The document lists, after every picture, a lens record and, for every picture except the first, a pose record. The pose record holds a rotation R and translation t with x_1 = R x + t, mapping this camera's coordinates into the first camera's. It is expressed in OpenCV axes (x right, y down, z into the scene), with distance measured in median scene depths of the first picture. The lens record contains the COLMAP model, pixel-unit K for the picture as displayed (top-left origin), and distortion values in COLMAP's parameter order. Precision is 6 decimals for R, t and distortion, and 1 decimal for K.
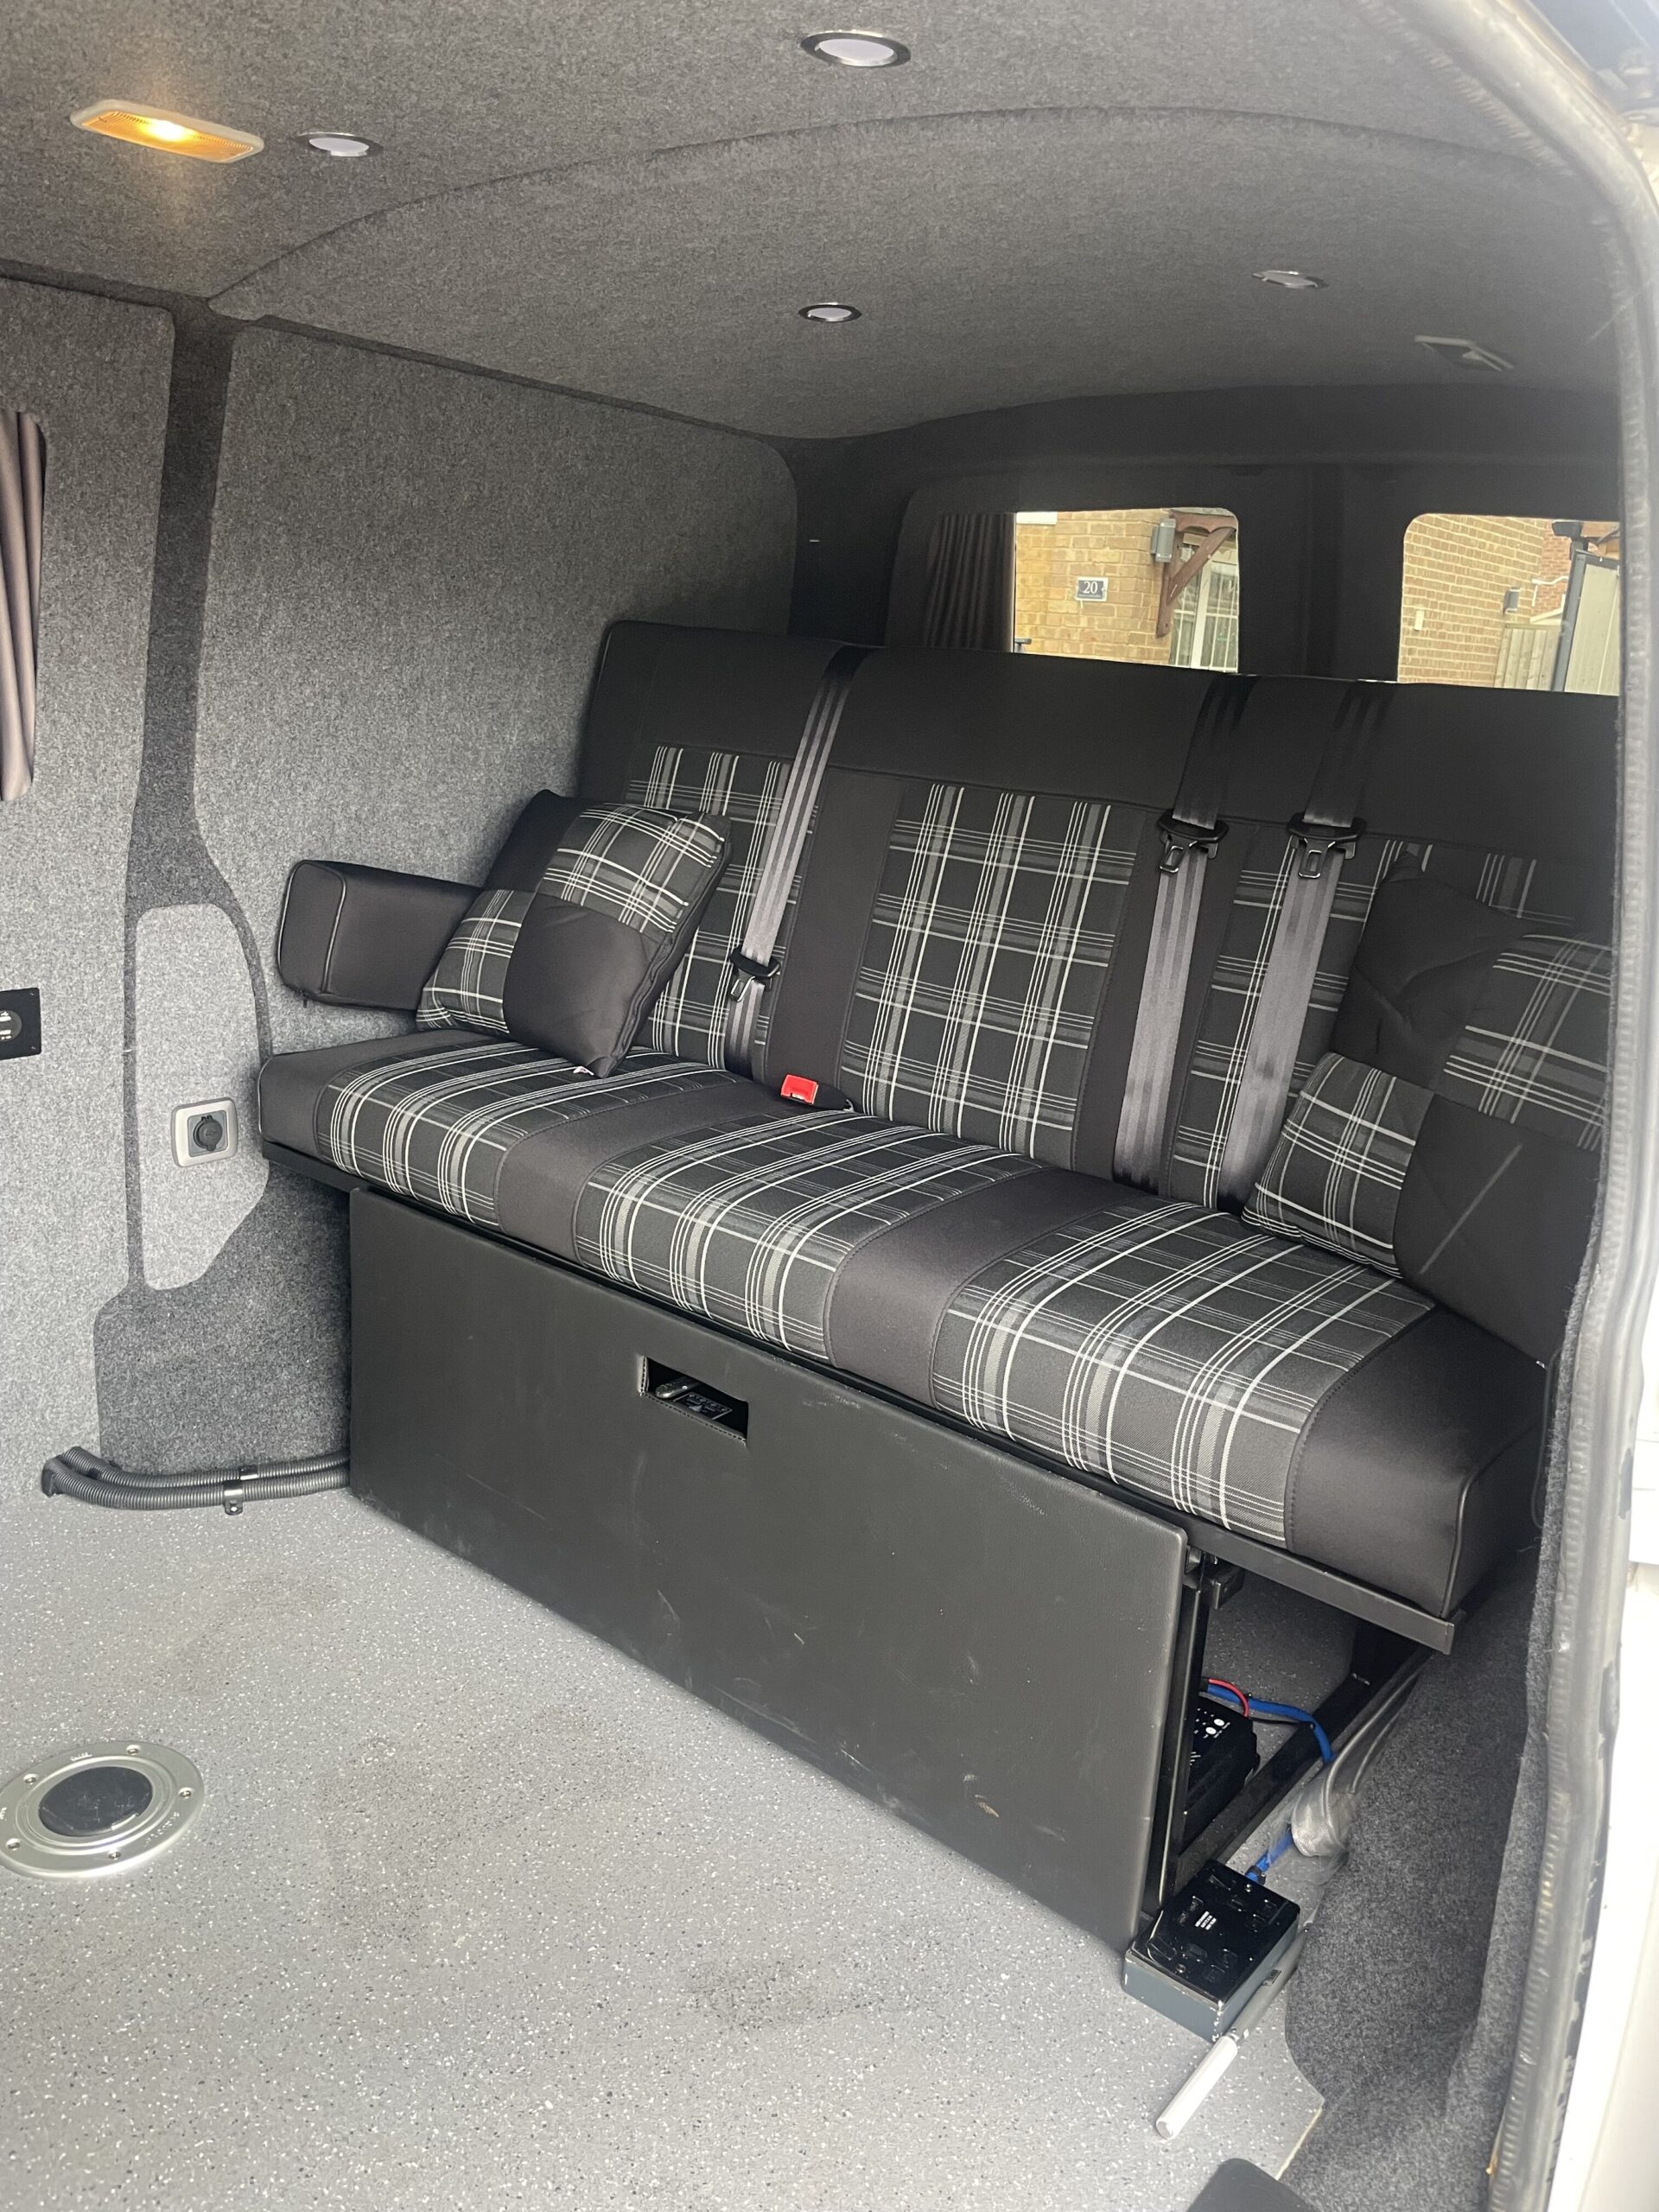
lens RADIAL K [[1676.6, 0, 842.3], [0, 1676.6, 1091.1], [0, 0, 1]] dist [0.077103, -0.106143]
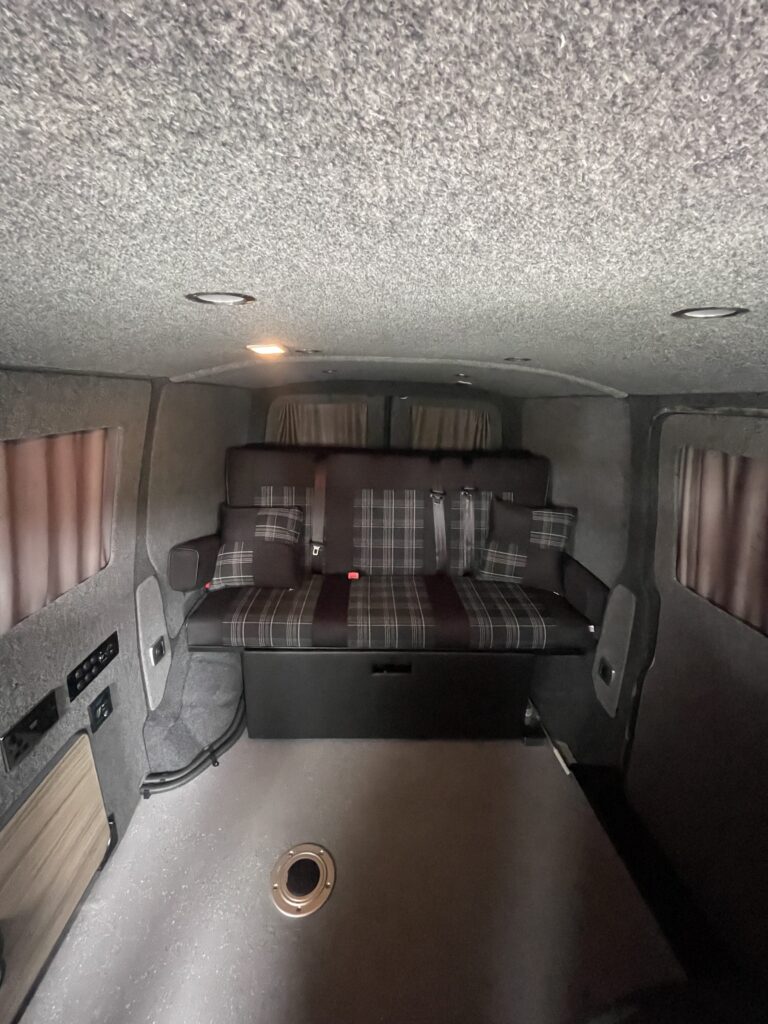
lens RADIAL K [[410.8, 0, 384.6], [0, 410.8, 512.9], [0, 0, 1]] dist [-0.001962, -0.000288]
pose [[0.760056, -0.221305, 0.611015, -0.498884], [0.192123, 0.974721, 0.114050, -0.228262], [-0.620809, 0.030706, 0.783361, 0.231422]]
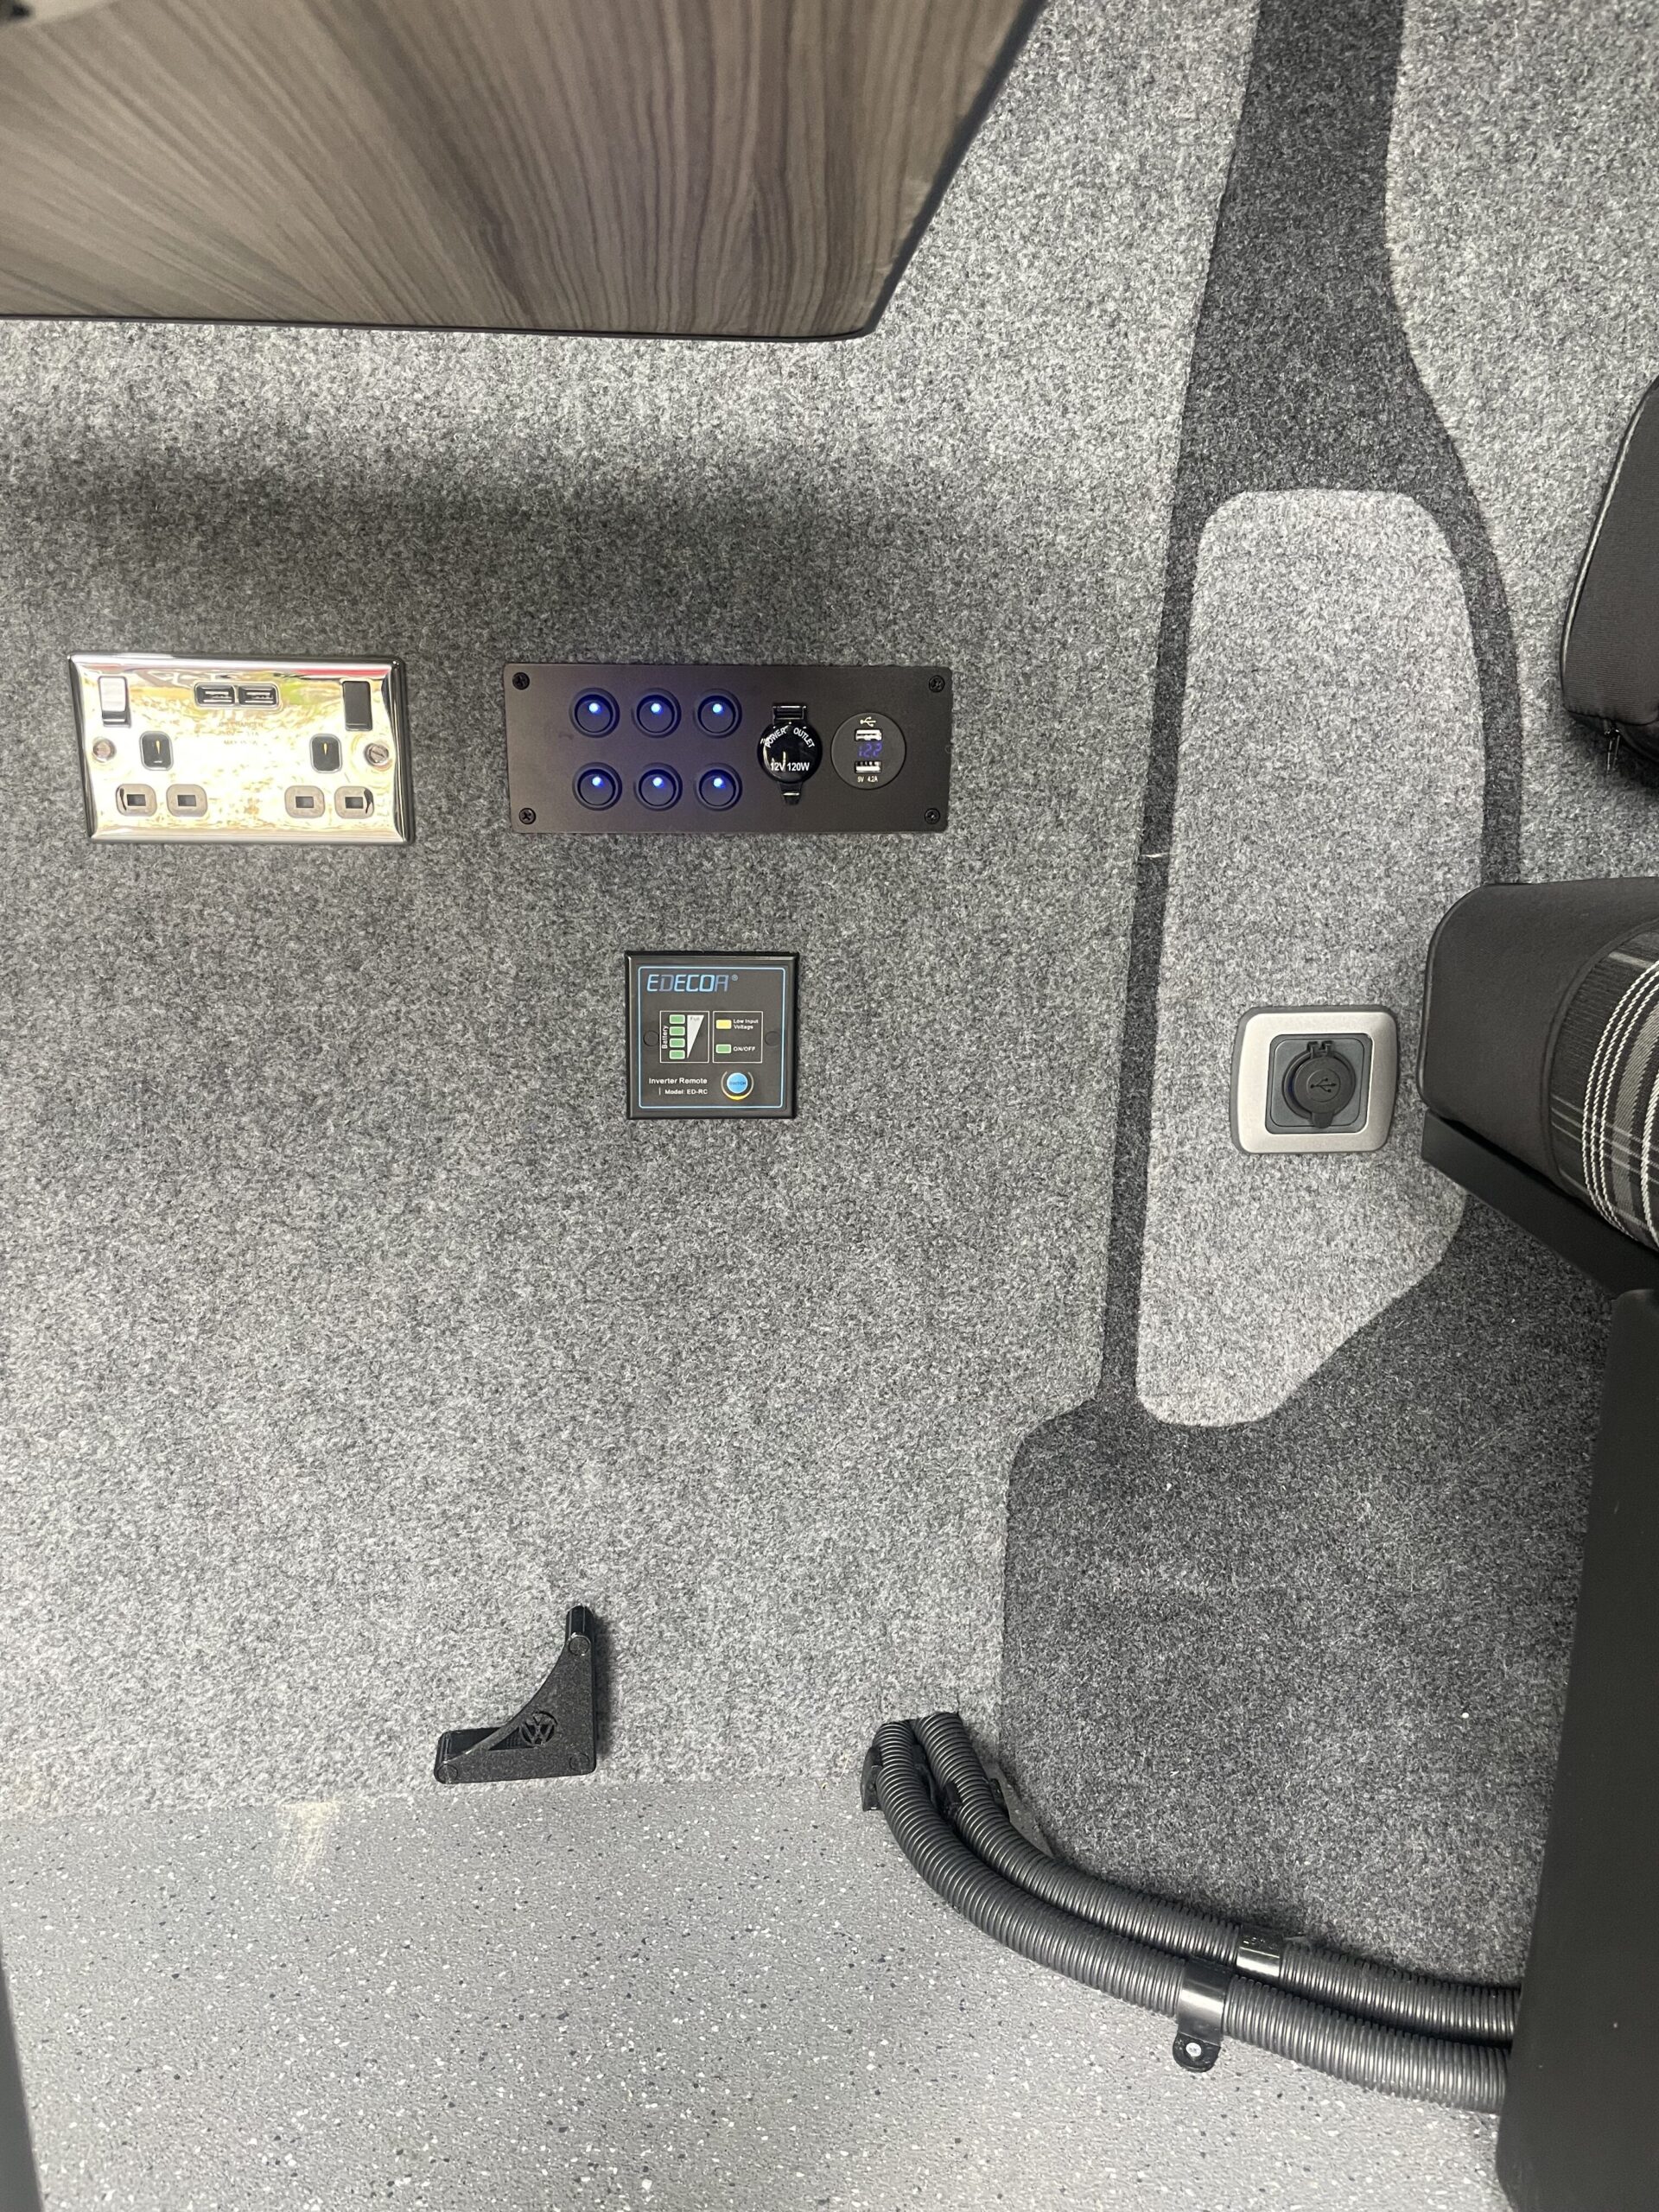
lens RADIAL K [[1676.6, 0, 826.6], [0, 1676.6, 1091.5], [0, 0, 1]] dist [0.077103, -0.106143]
pose [[0.684026, 0.125845, -0.718520, -0.174265], [-0.153105, 0.987834, 0.027259, 0.037019], [0.713209, 0.091363, 0.694971, 0.682207]]
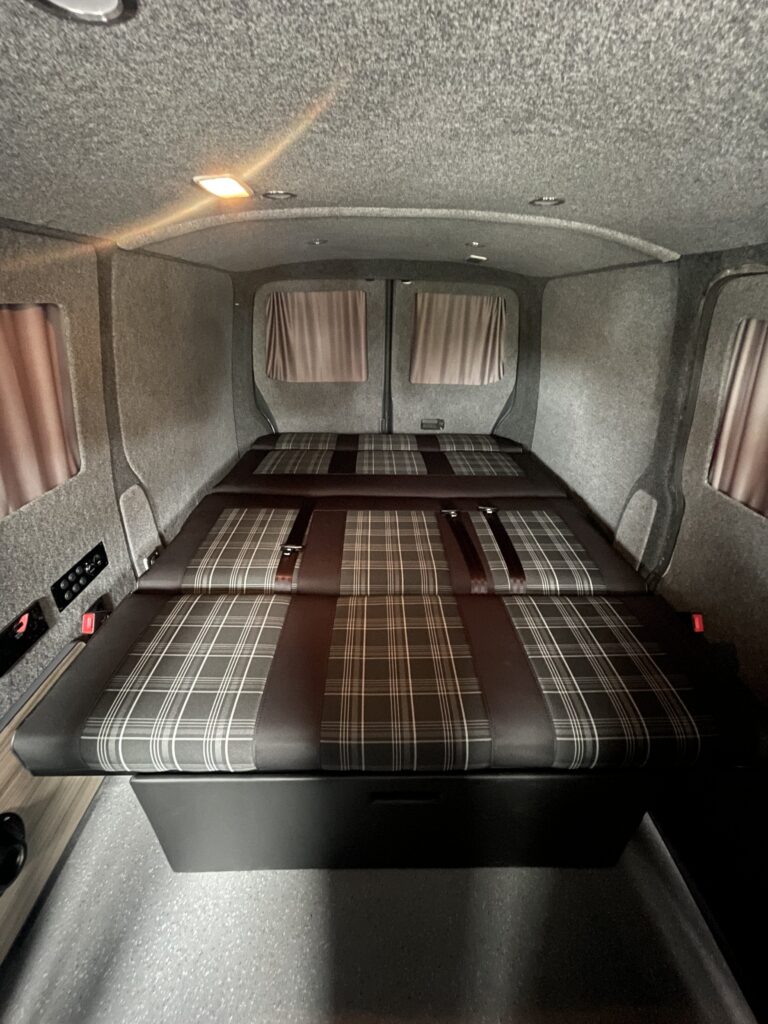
lens RADIAL K [[410.8, 0, 383.7], [0, 410.8, 510.9], [0, 0, 1]] dist [-0.001962, -0.000288]
pose [[0.768308, -0.345834, 0.538611, -0.457941], [0.206264, 0.930356, 0.303140, -0.197062], [-0.605936, -0.121808, 0.786132, 0.271489]]
